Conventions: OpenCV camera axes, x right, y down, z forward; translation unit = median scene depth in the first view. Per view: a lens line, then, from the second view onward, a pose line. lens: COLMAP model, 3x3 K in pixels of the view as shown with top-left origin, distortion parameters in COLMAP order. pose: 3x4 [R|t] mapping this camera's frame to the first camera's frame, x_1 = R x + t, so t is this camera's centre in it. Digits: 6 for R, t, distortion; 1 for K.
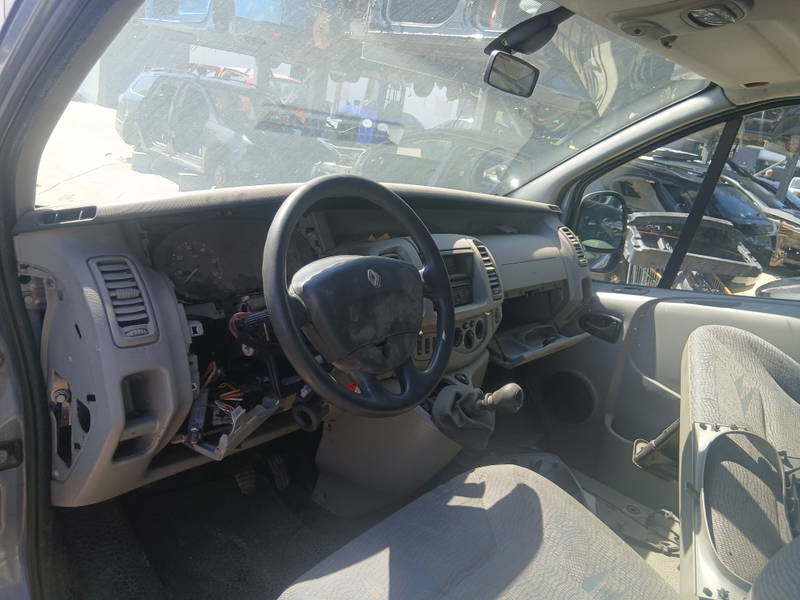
lens RADIAL K [[603.9, 0, 400.0], [0, 603.9, 300.0], [0, 0, 1]] dist [0.001209, -0.001133]
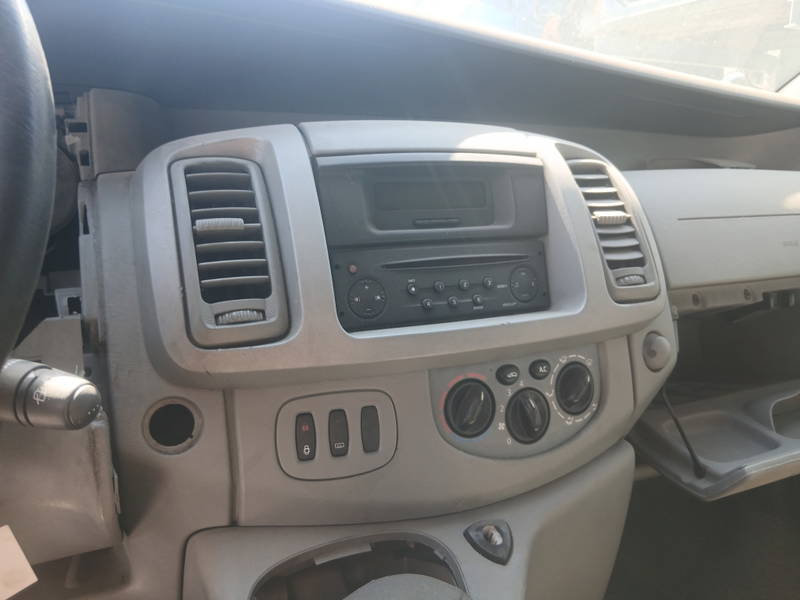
lens RADIAL K [[603.9, 0, 400.0], [0, 603.9, 300.0], [0, 0, 1]] dist [0.001209, -0.001133]
pose [[0.897440, -0.032375, -0.439947, 0.194256], [-0.006346, 0.996253, -0.086258, 0.029065], [0.441091, 0.080203, 0.893871, 0.639501]]
